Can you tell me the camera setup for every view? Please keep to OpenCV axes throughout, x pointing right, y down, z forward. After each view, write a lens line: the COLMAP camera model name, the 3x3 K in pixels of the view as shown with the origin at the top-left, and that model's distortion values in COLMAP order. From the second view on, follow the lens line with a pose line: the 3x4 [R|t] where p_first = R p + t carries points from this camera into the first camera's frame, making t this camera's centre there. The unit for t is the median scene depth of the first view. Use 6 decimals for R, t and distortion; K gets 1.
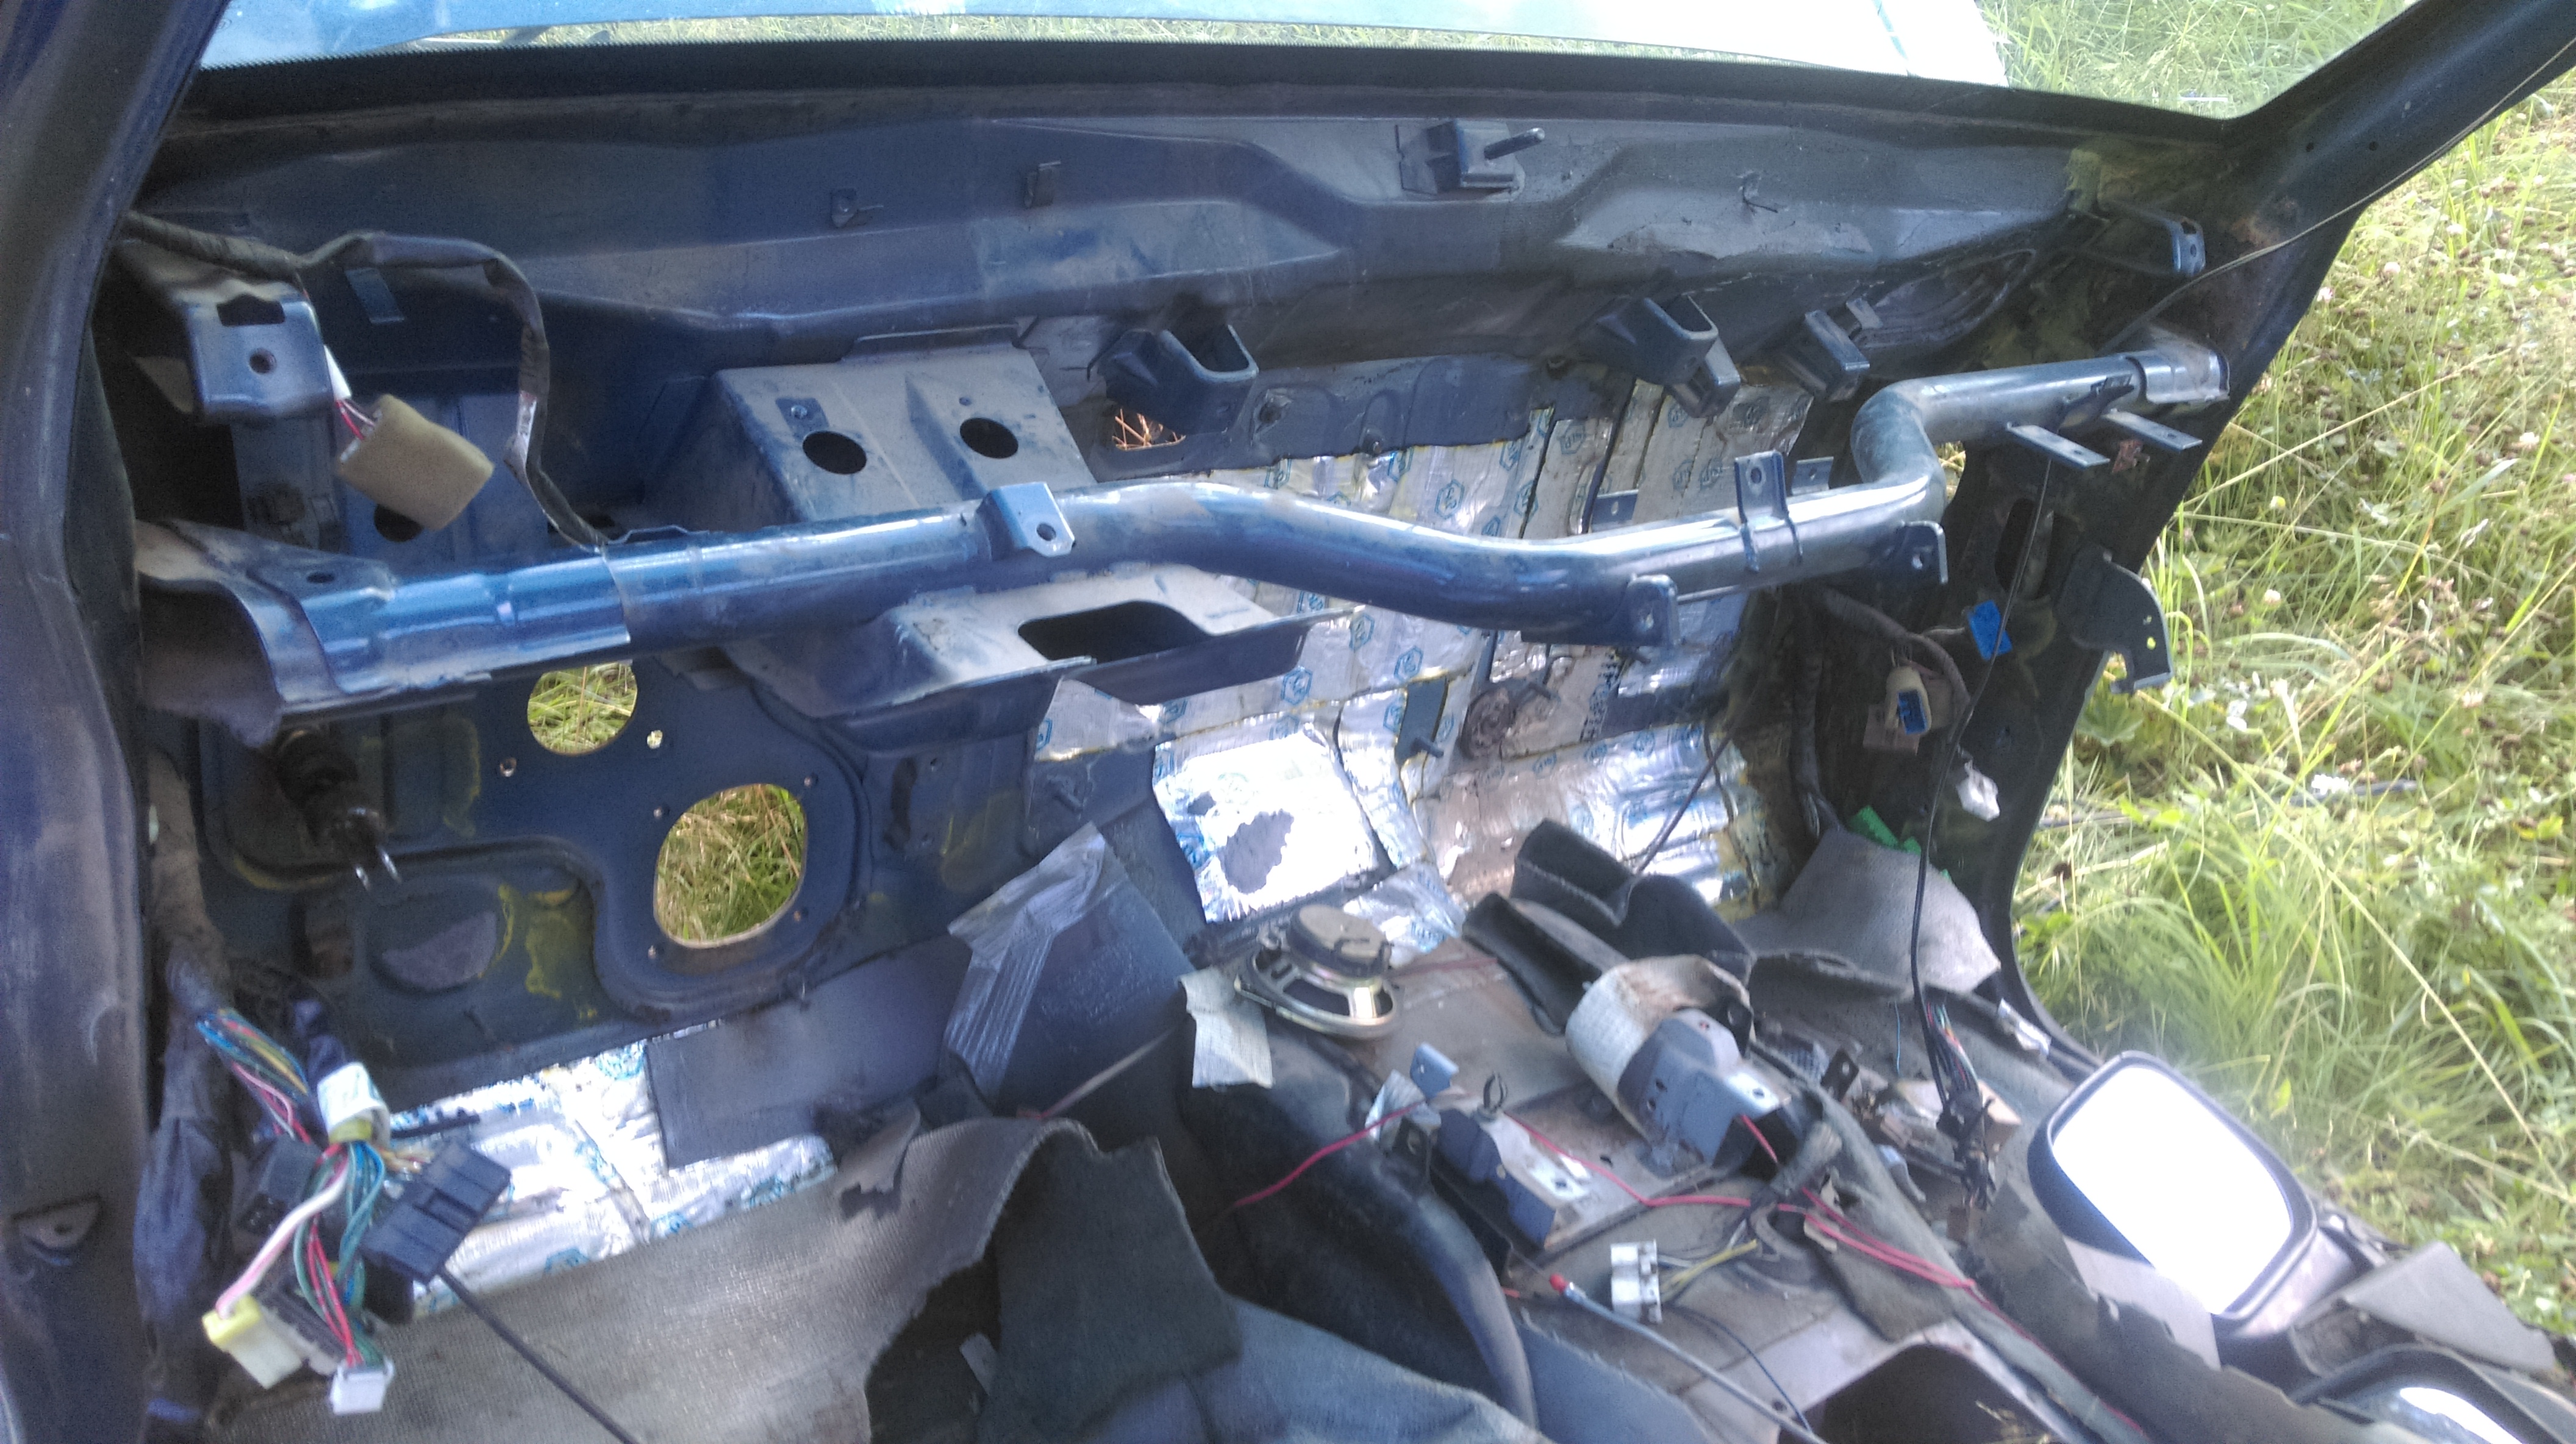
lens RADIAL K [[2151.2, 0, 1280.8], [0, 2151.2, 720.1], [0, 0, 1]] dist [0.110634, -0.212236]
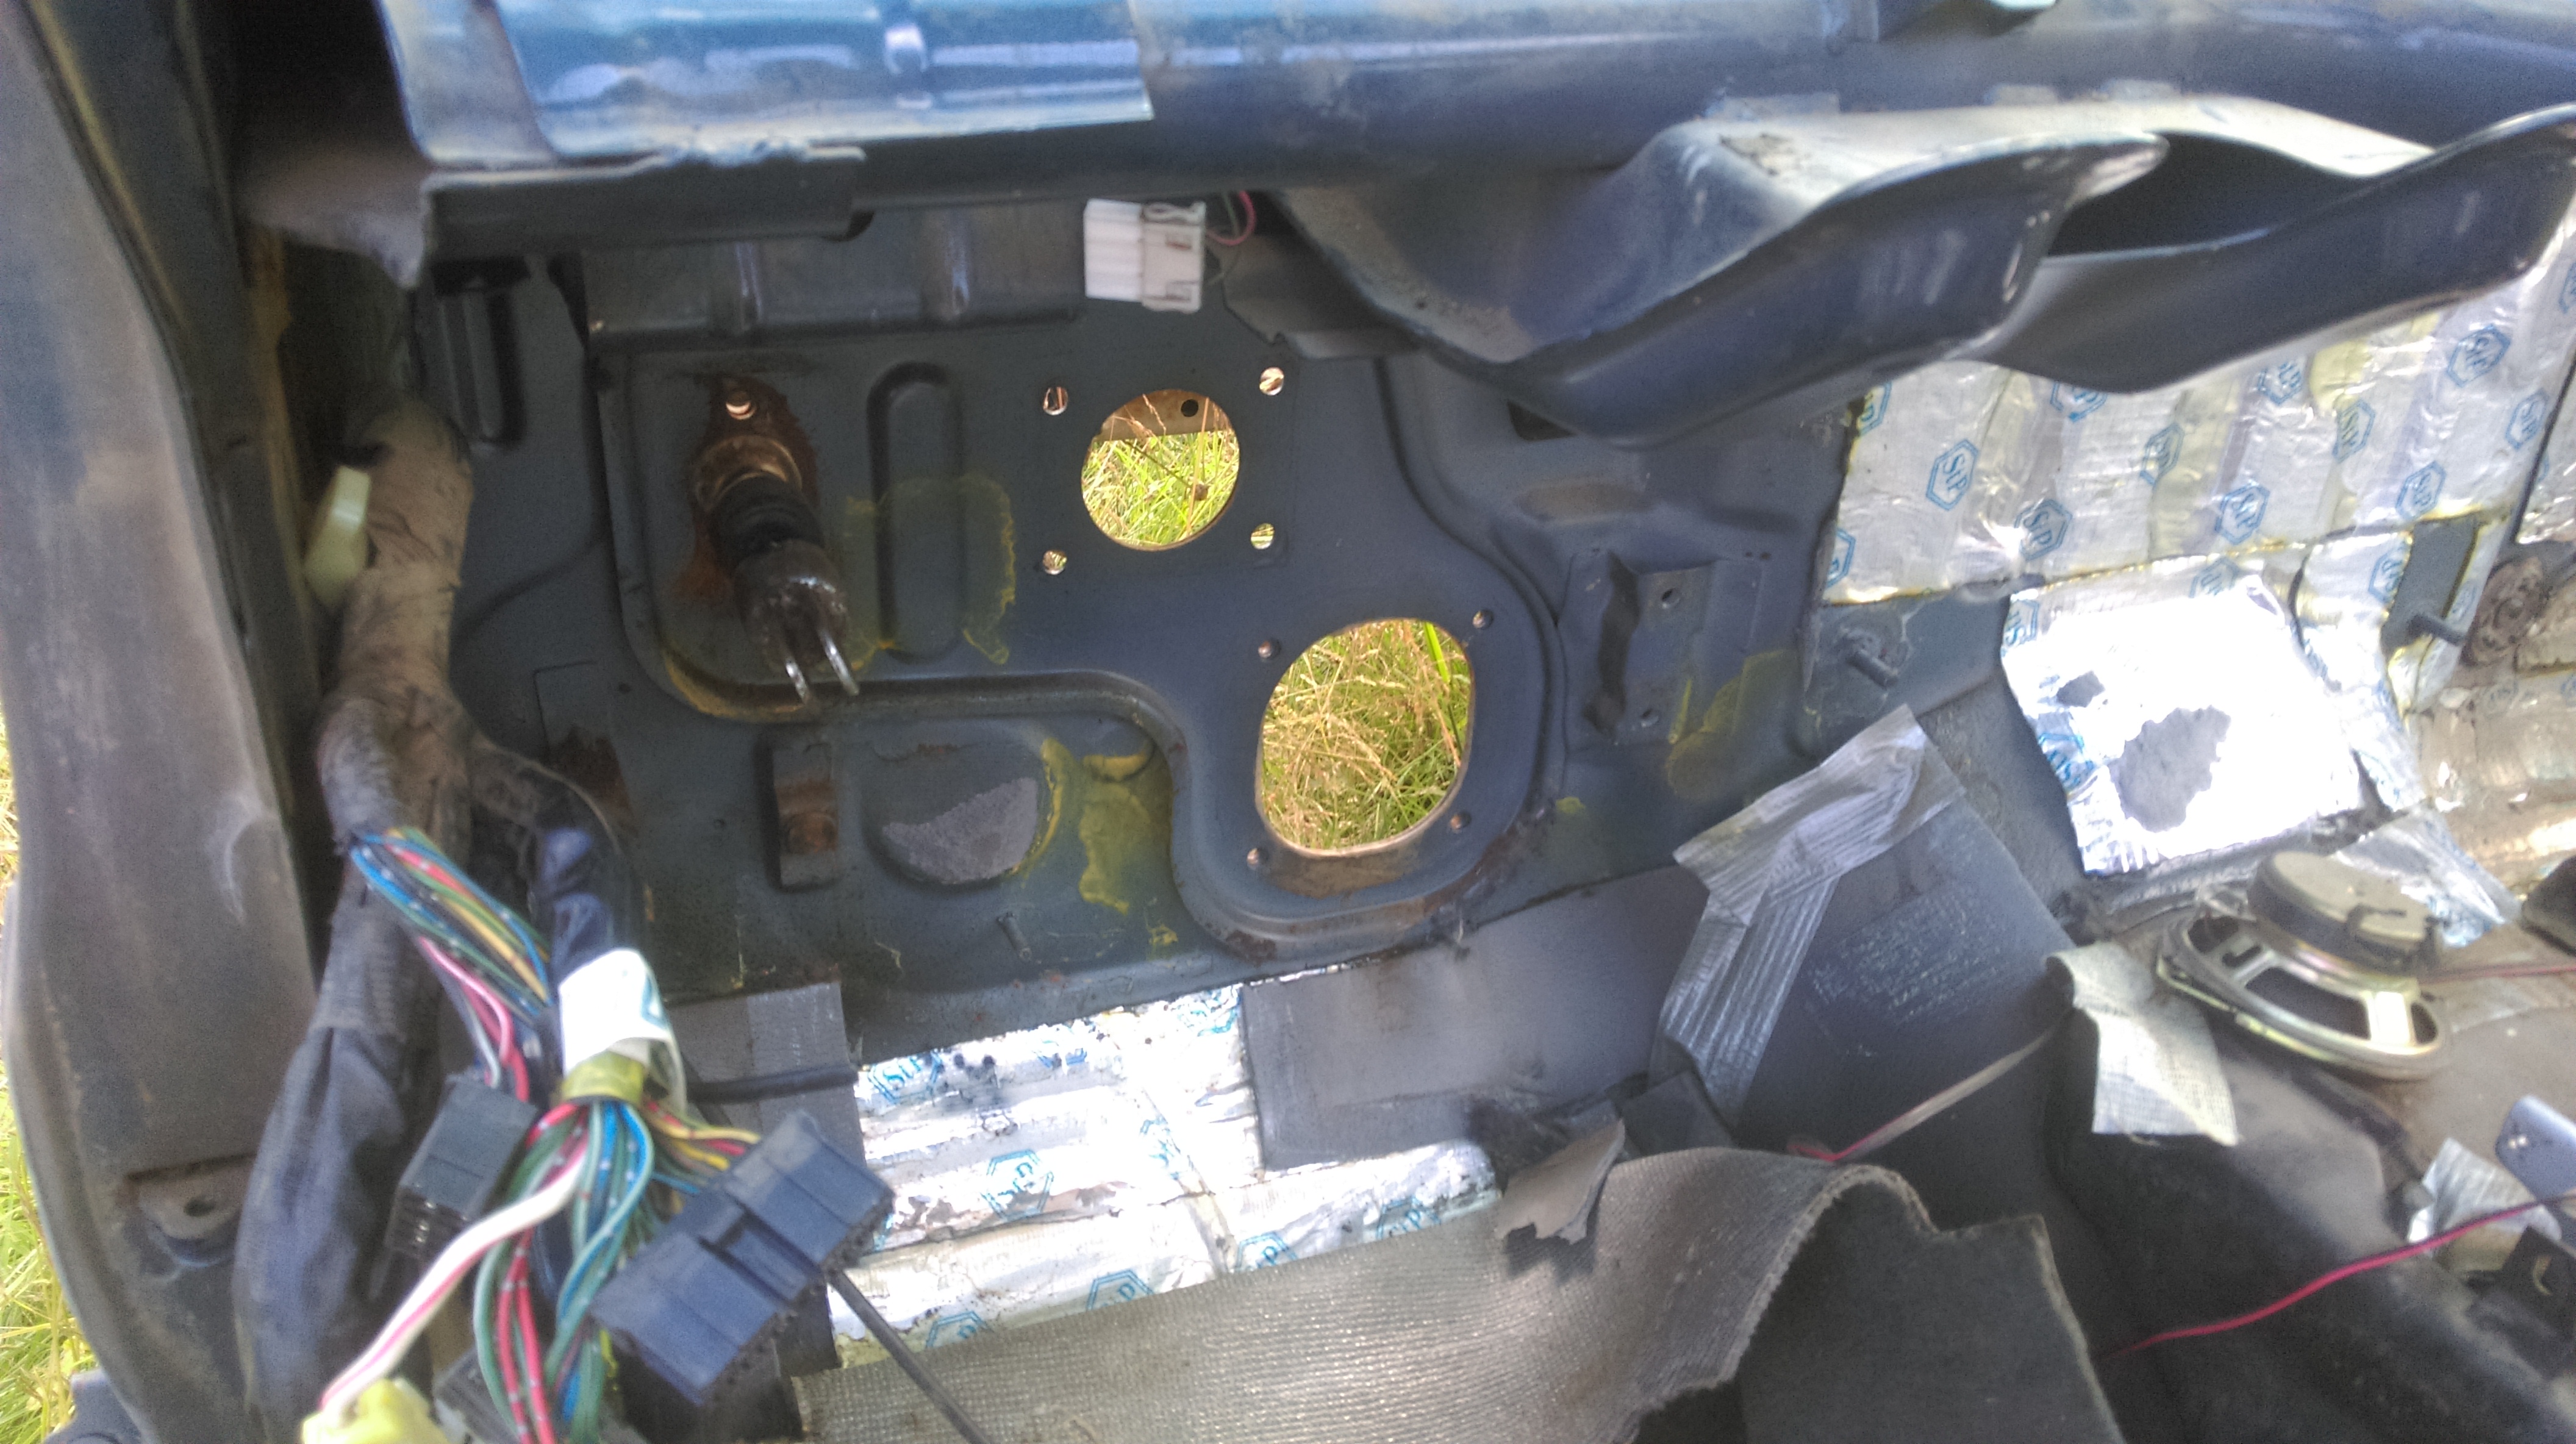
lens RADIAL K [[2151.2, 0, 1280.8], [0, 2151.2, 720.1], [0, 0, 1]] dist [0.110634, -0.212236]
pose [[0.953836, 0.039549, -0.297712, -0.076055], [-0.039100, 0.999207, 0.007466, 0.056885], [0.297771, 0.004520, 0.954627, 0.338567]]
